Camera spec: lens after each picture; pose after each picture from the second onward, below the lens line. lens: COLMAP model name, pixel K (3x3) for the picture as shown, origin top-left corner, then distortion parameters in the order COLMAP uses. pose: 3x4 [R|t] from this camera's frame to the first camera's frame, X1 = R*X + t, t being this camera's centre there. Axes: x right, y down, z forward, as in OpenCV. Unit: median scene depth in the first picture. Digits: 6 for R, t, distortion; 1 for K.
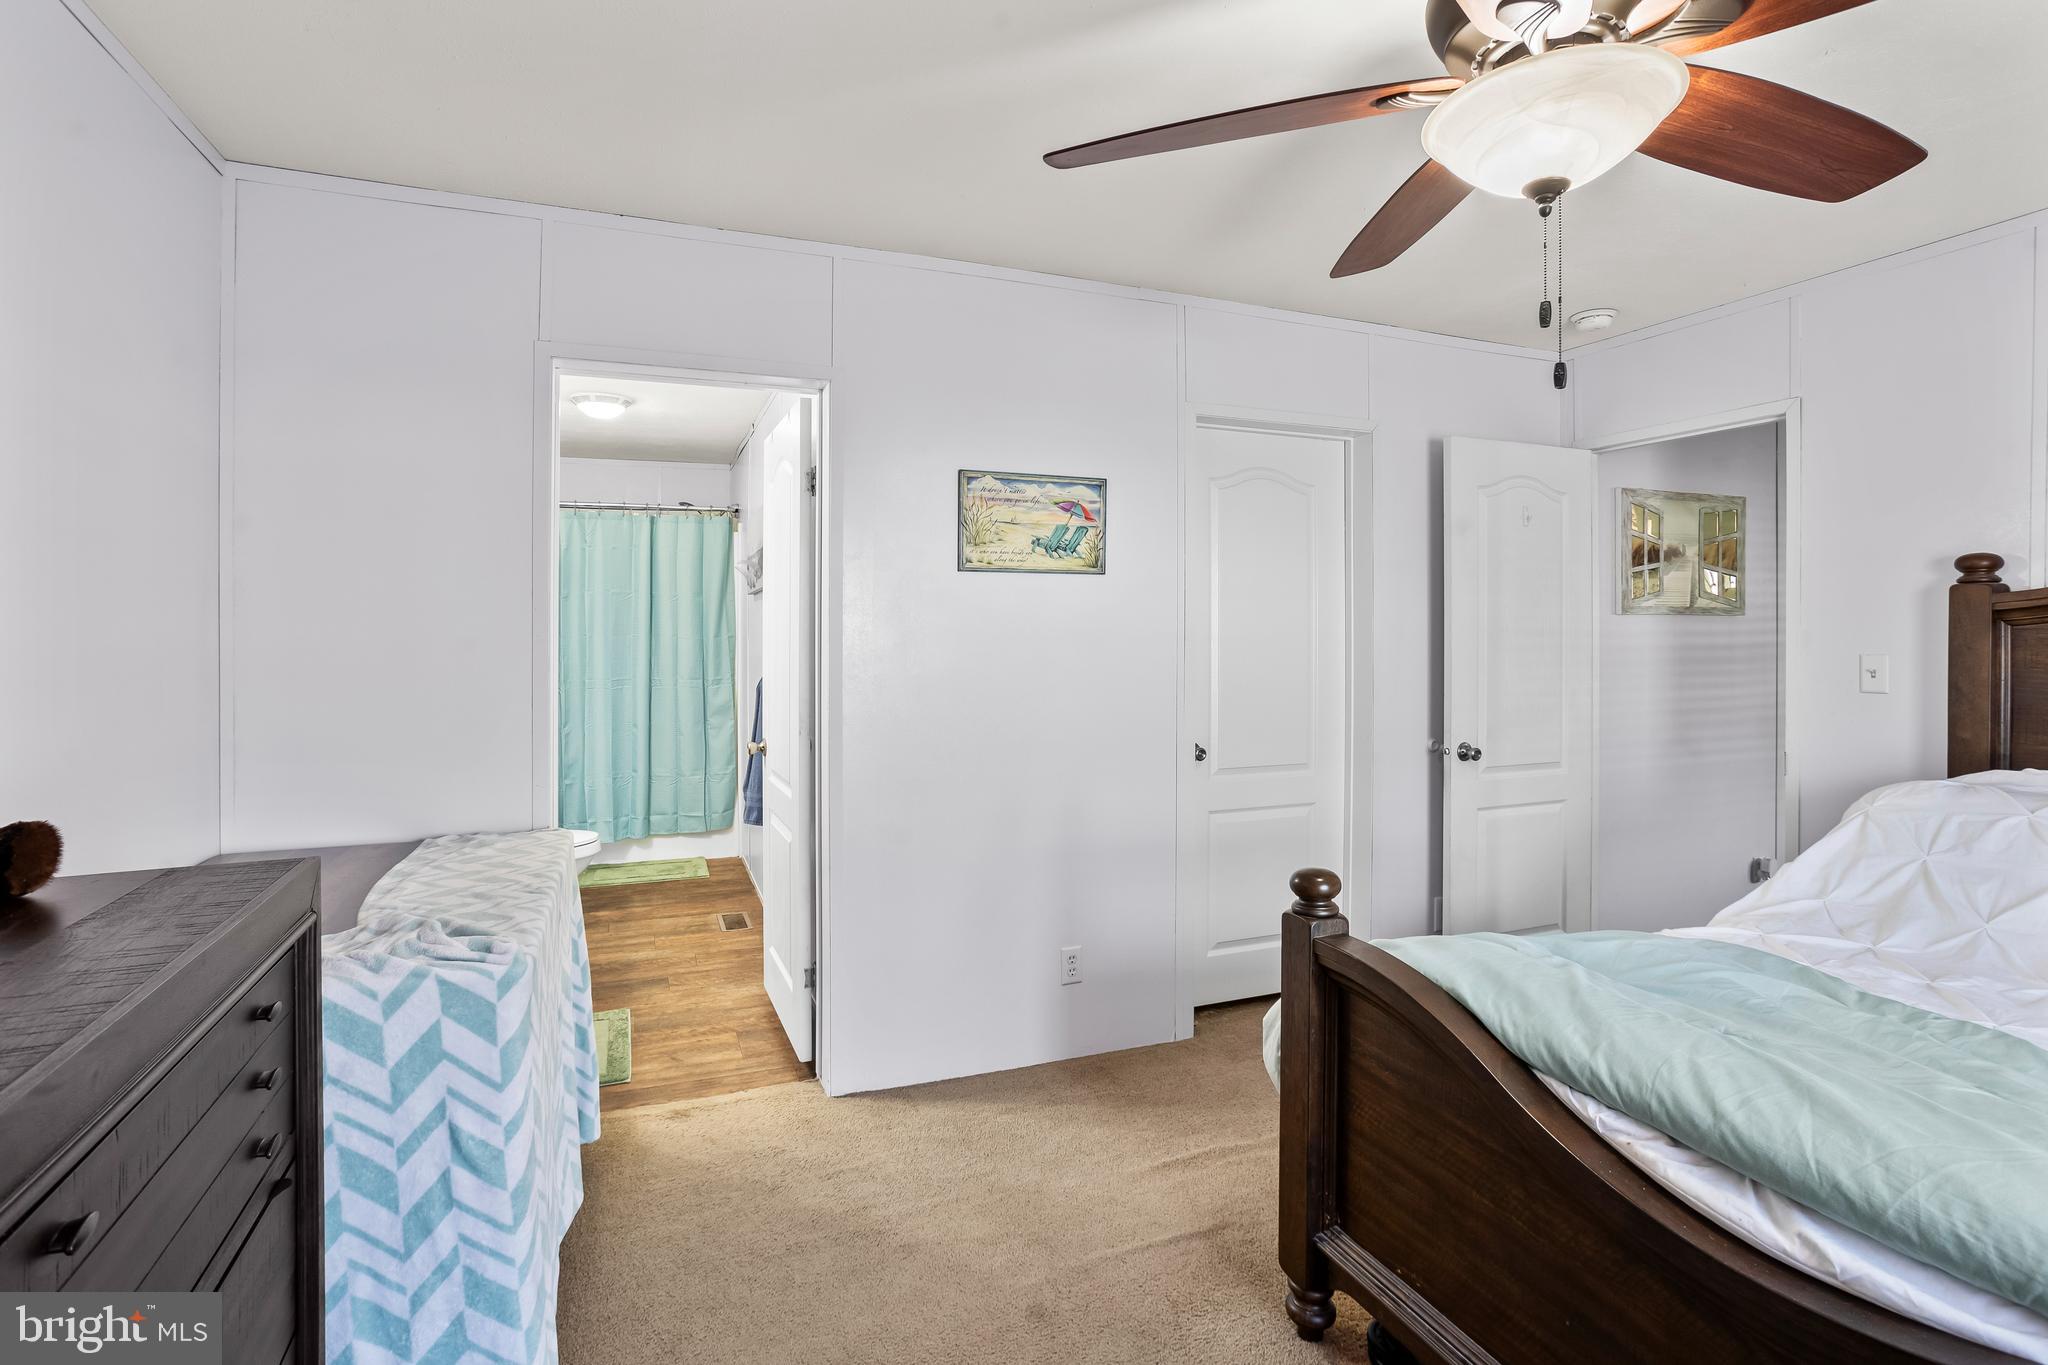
lens RADIAL K [[995.5, 0, 1016.1], [0, 995.5, 635.3], [0, 0, 1]] dist [-0.030305, 0.007544]
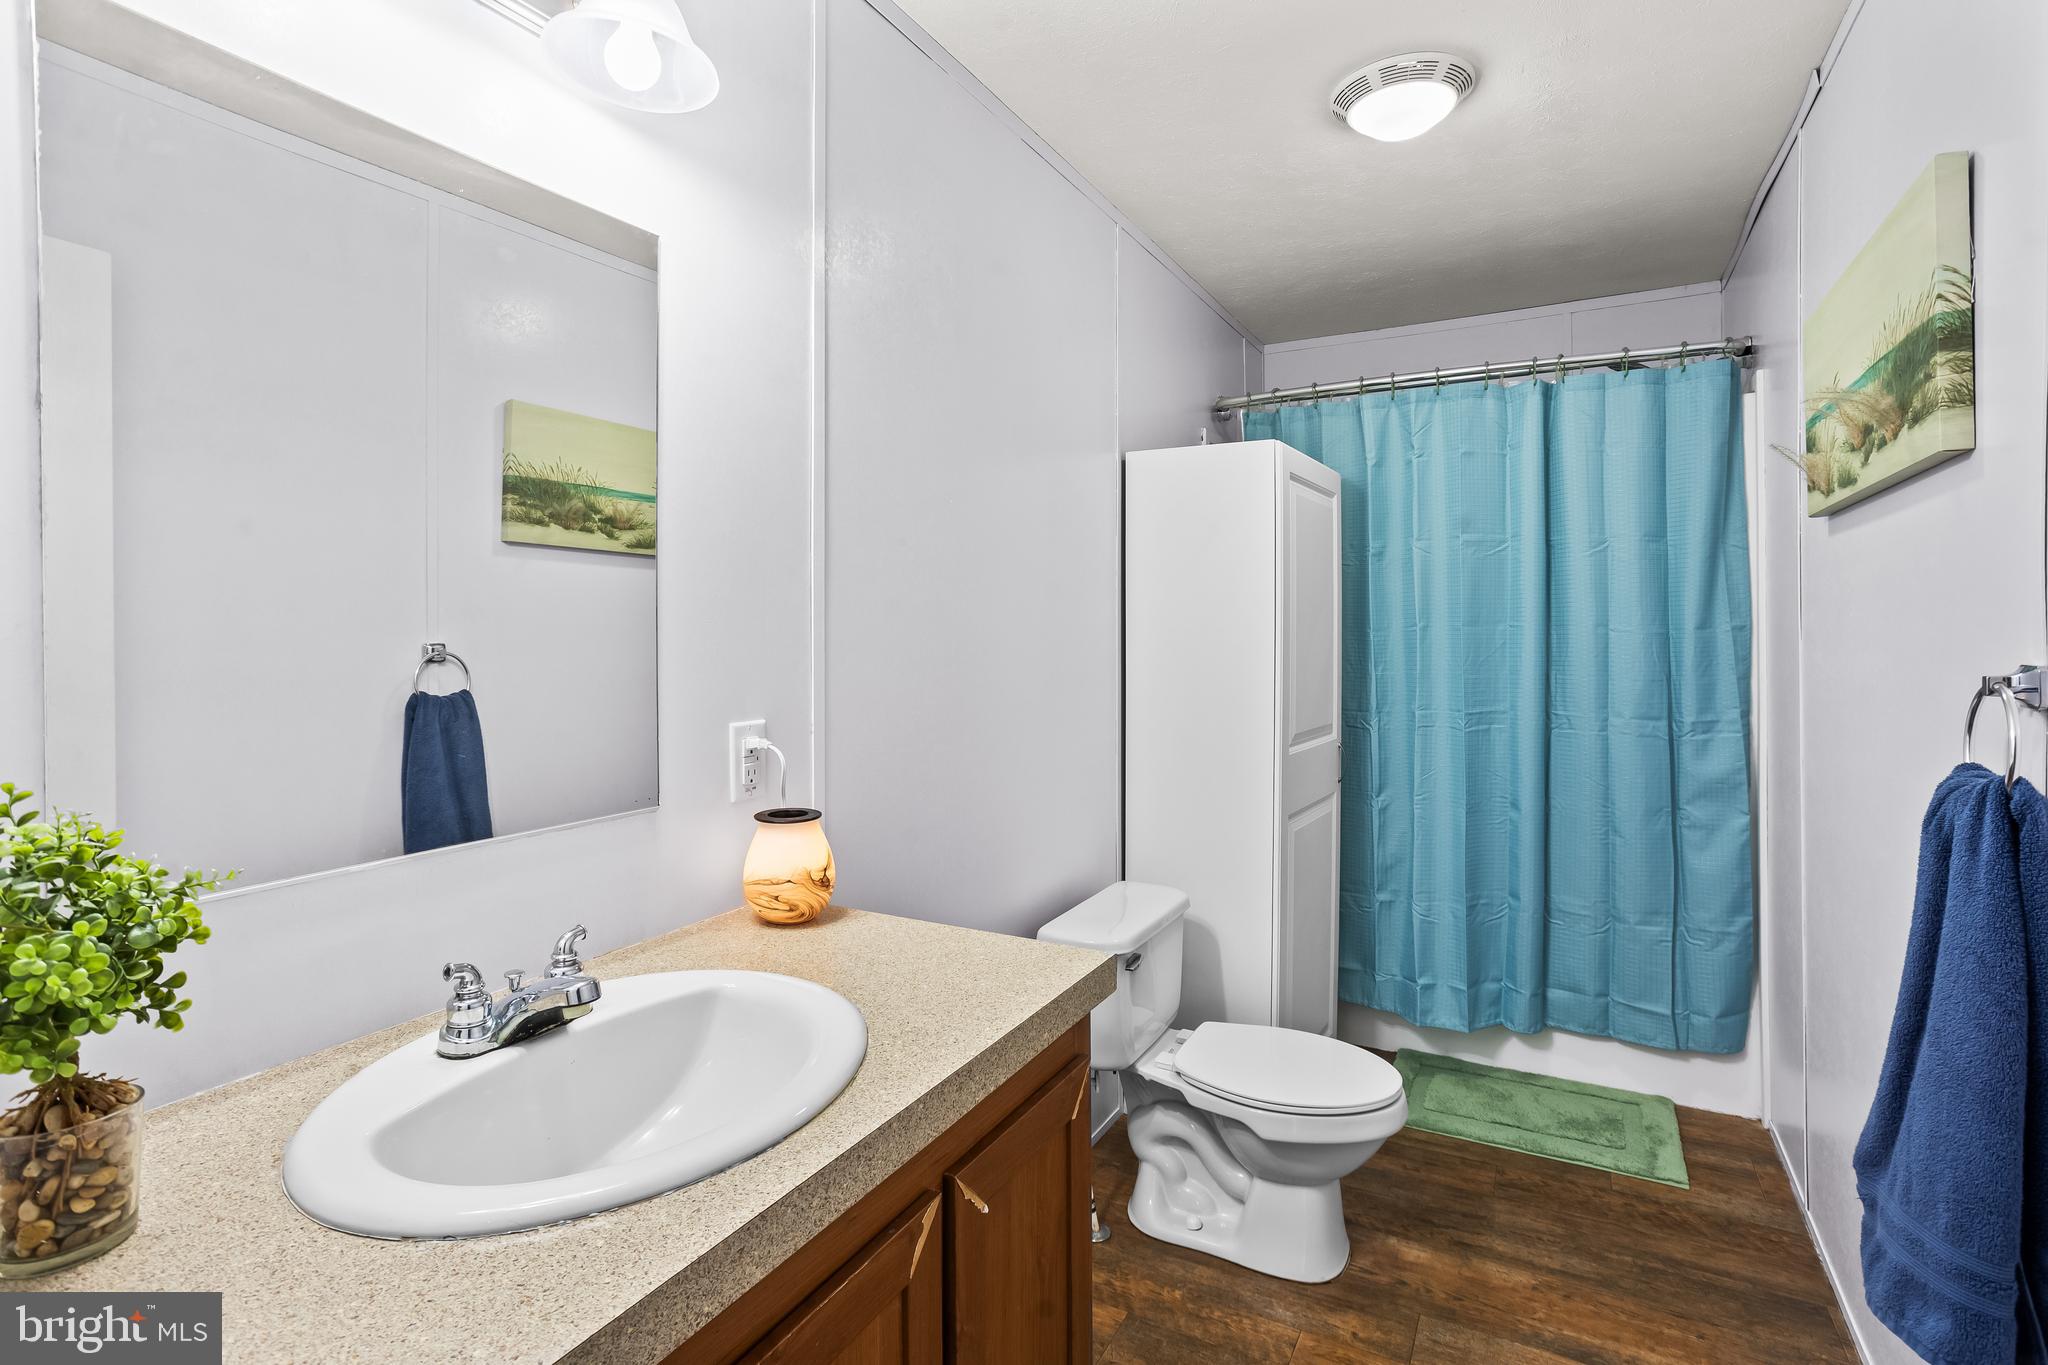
lens RADIAL K [[995.5, 0, 982.7], [0, 995.5, 616.7], [0, 0, 1]] dist [-0.030305, 0.007544]
pose [[0.619406, -0.009086, -0.785018, -0.155009], [0.002784, 0.999952, -0.009377, -0.000513], [0.785066, 0.003623, 0.619402, 0.468539]]
